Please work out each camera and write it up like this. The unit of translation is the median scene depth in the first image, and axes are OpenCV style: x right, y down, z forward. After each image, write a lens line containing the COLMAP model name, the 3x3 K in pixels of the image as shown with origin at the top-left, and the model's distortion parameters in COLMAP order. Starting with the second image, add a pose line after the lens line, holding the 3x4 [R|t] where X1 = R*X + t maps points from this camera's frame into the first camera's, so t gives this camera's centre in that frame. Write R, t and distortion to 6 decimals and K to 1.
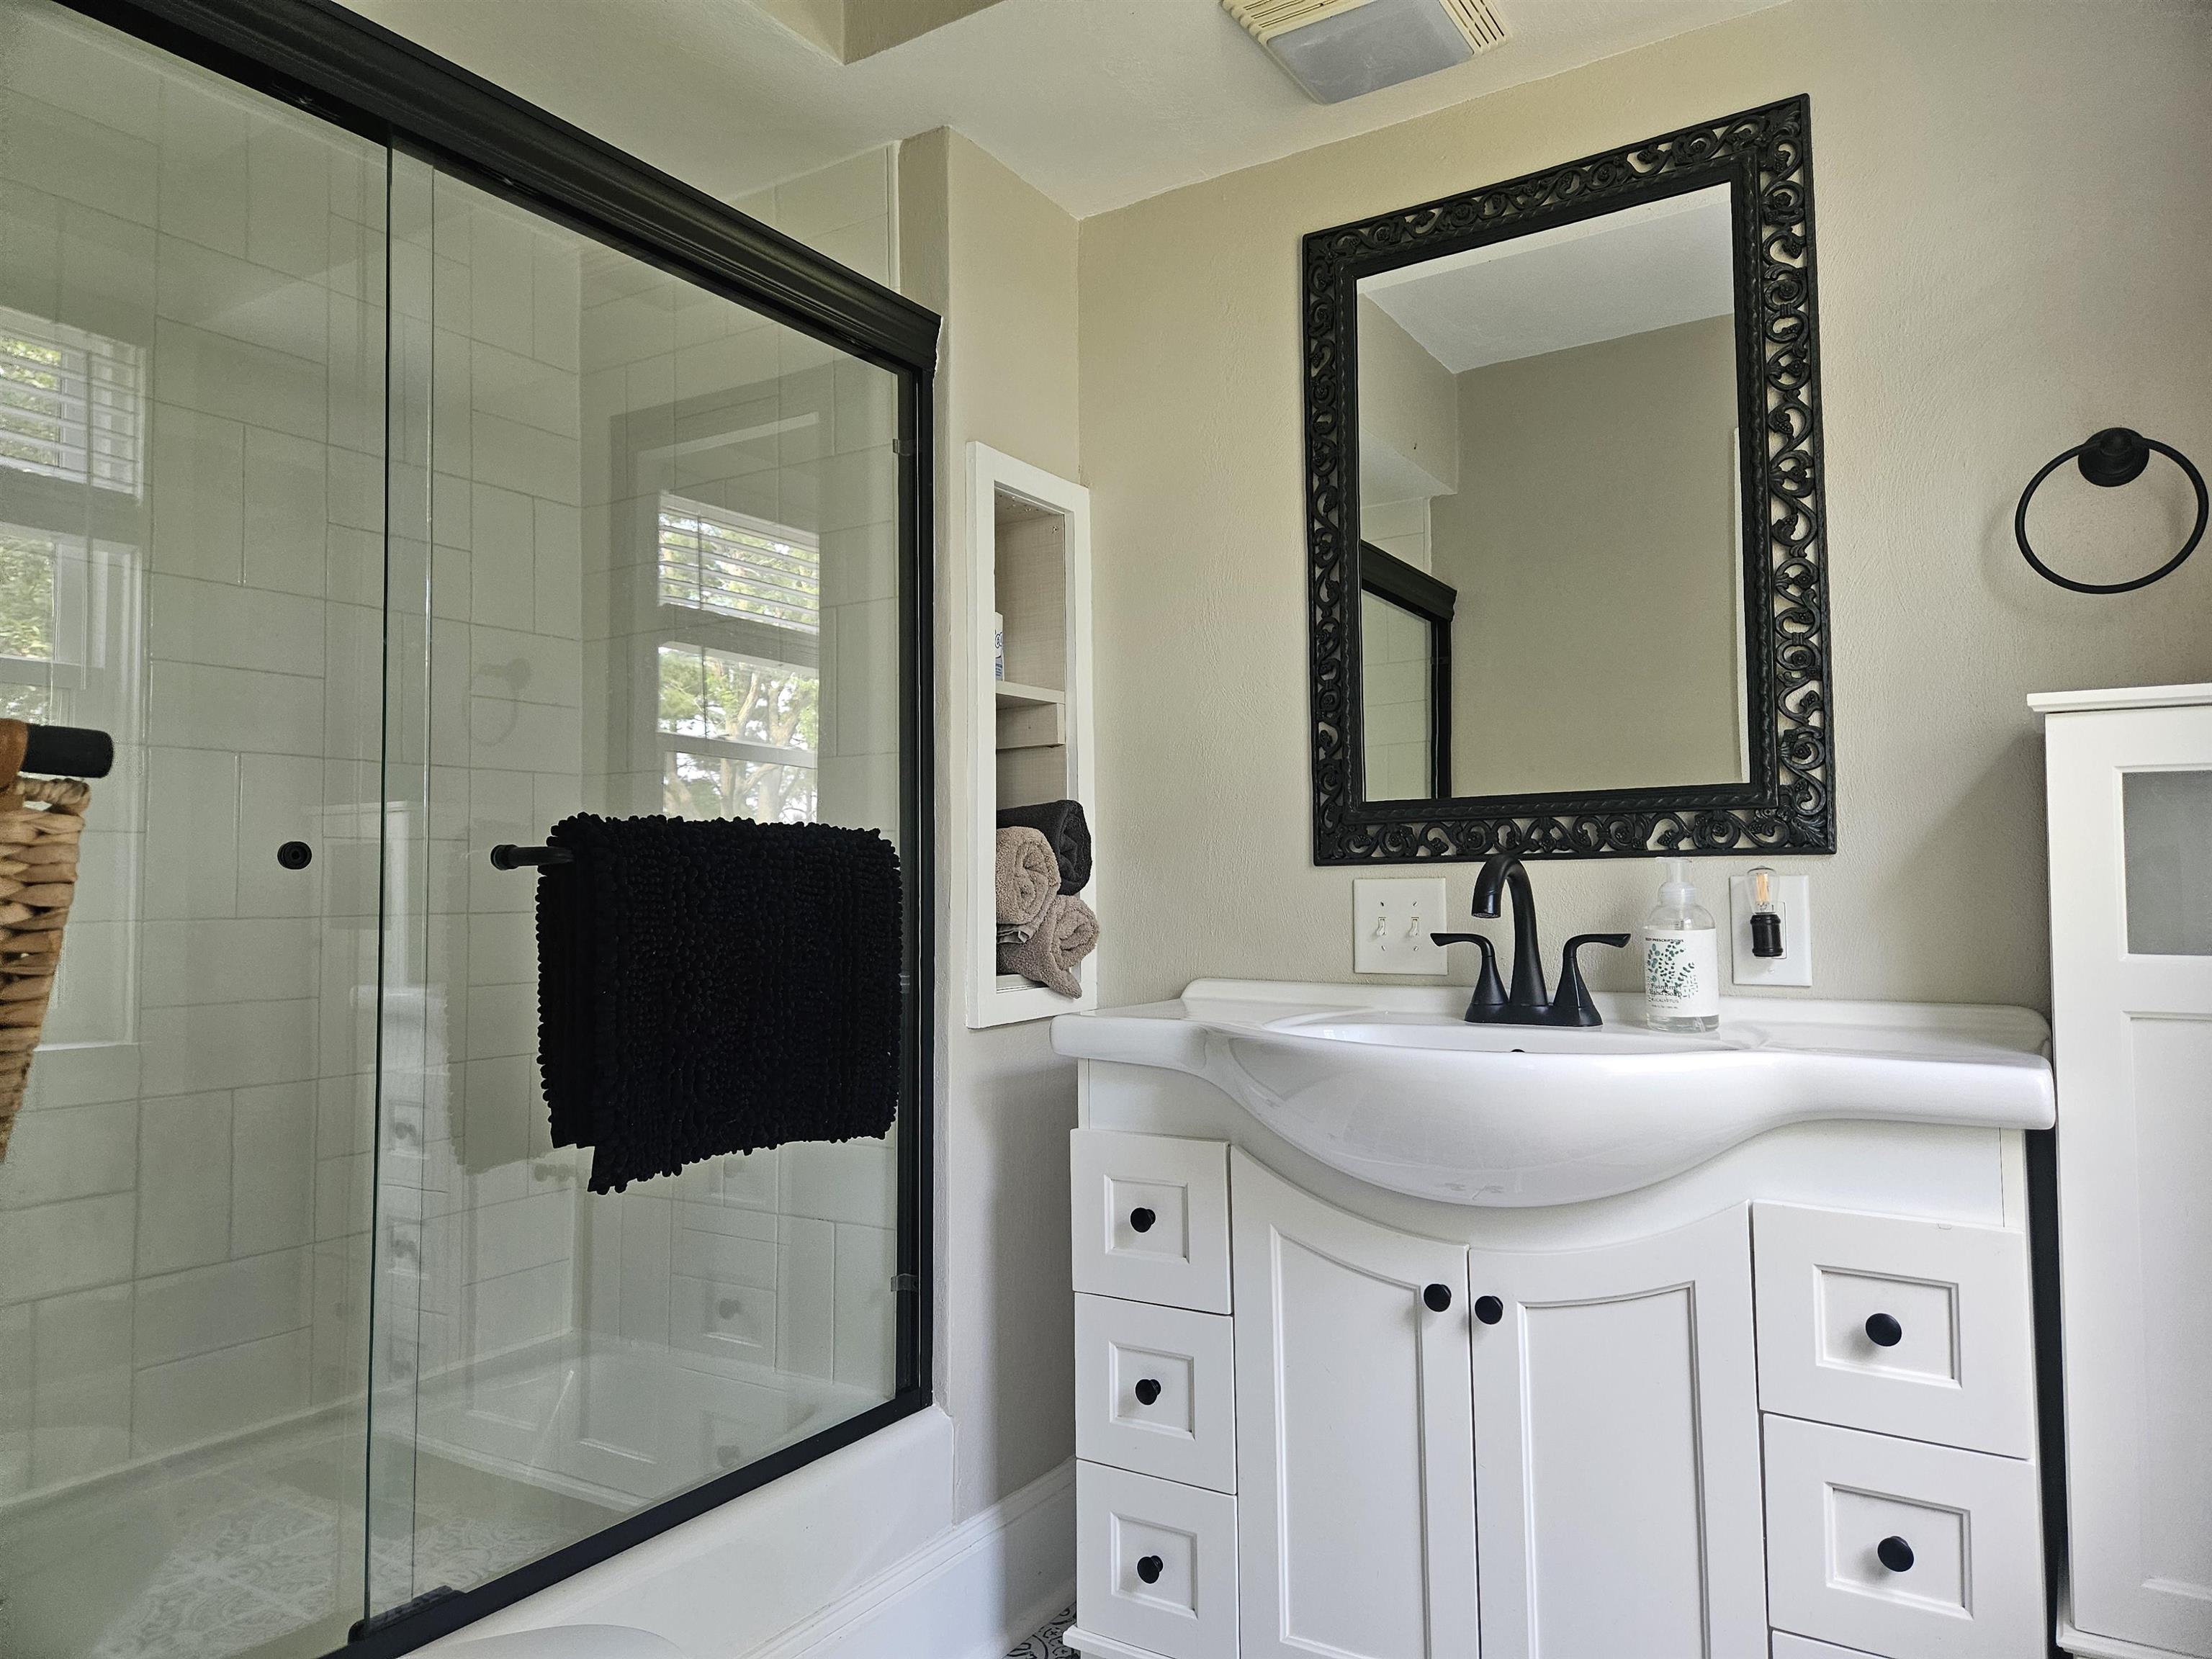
lens RADIAL K [[1467.6, 0, 1102.3], [0, 1467.6, 810.0], [0, 0, 1]] dist [0.081007, -0.063161]
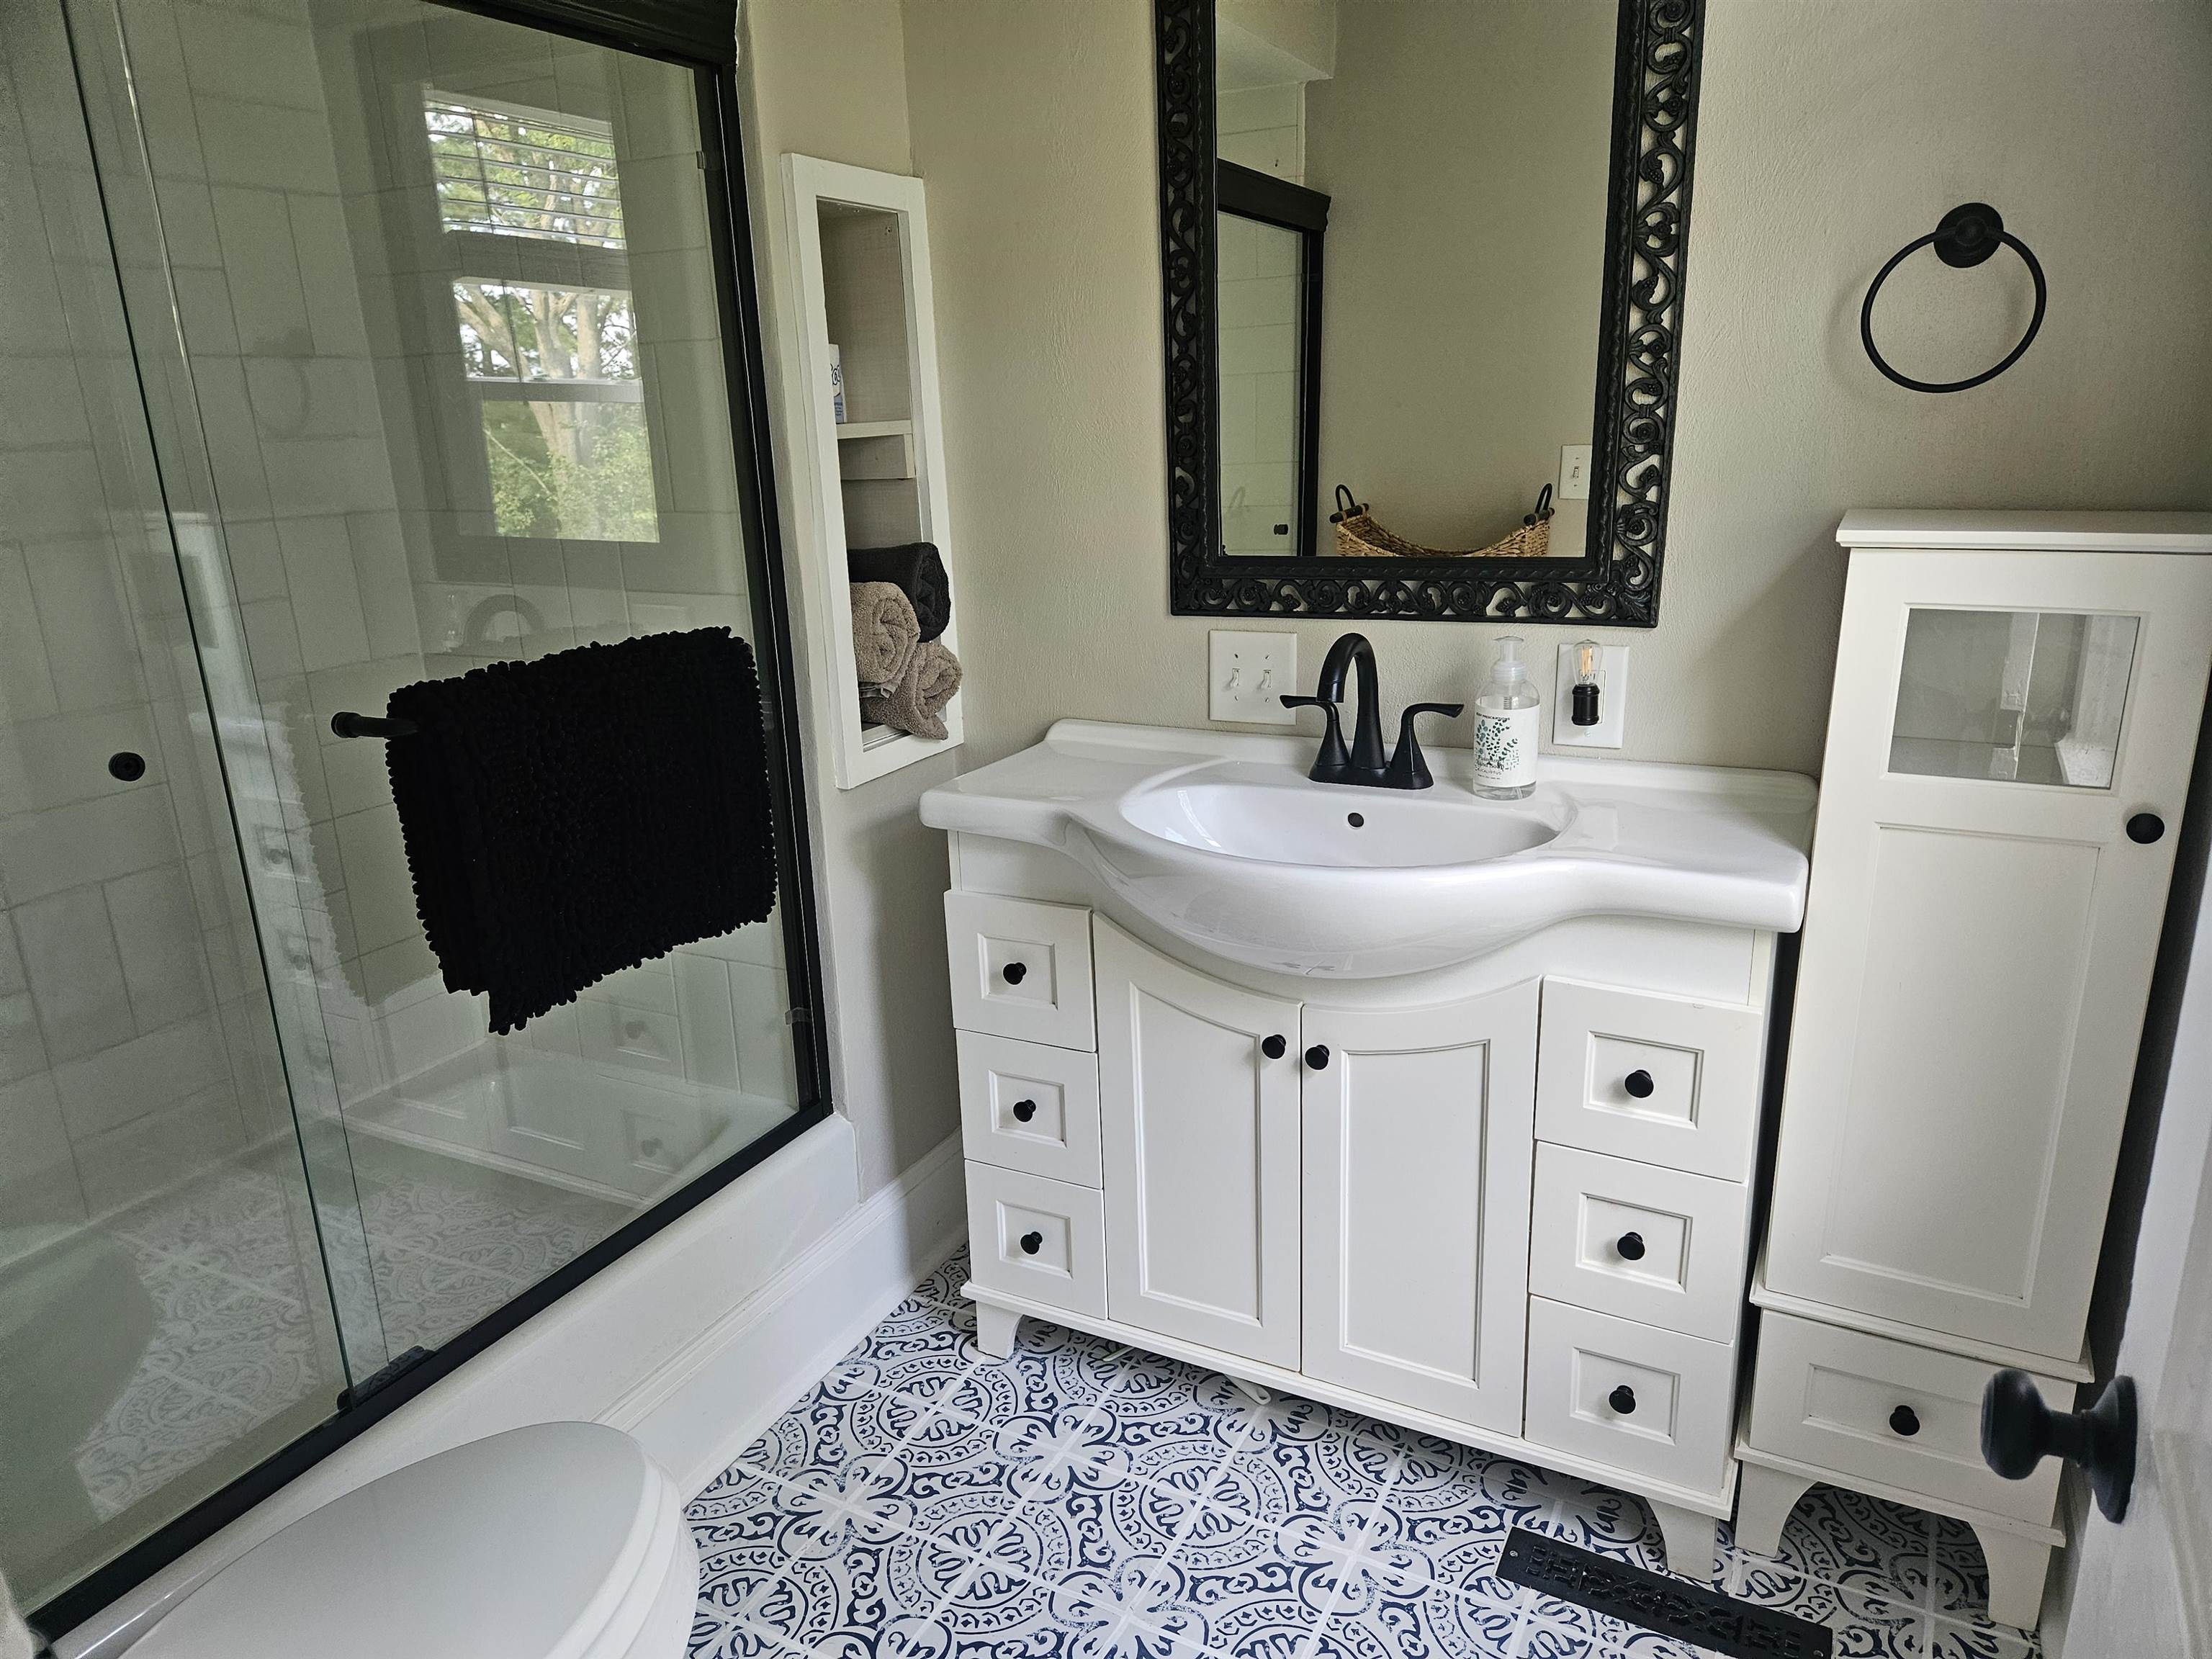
lens RADIAL K [[1467.6, 0, 1107.9], [0, 1467.6, 849.0], [0, 0, 1]] dist [0.081007, -0.063161]
pose [[0.995531, -0.048237, 0.081192, 0.012377], [0.018857, 0.943937, 0.329588, -0.165717], [-0.092539, -0.326584, 0.940627, -0.002233]]
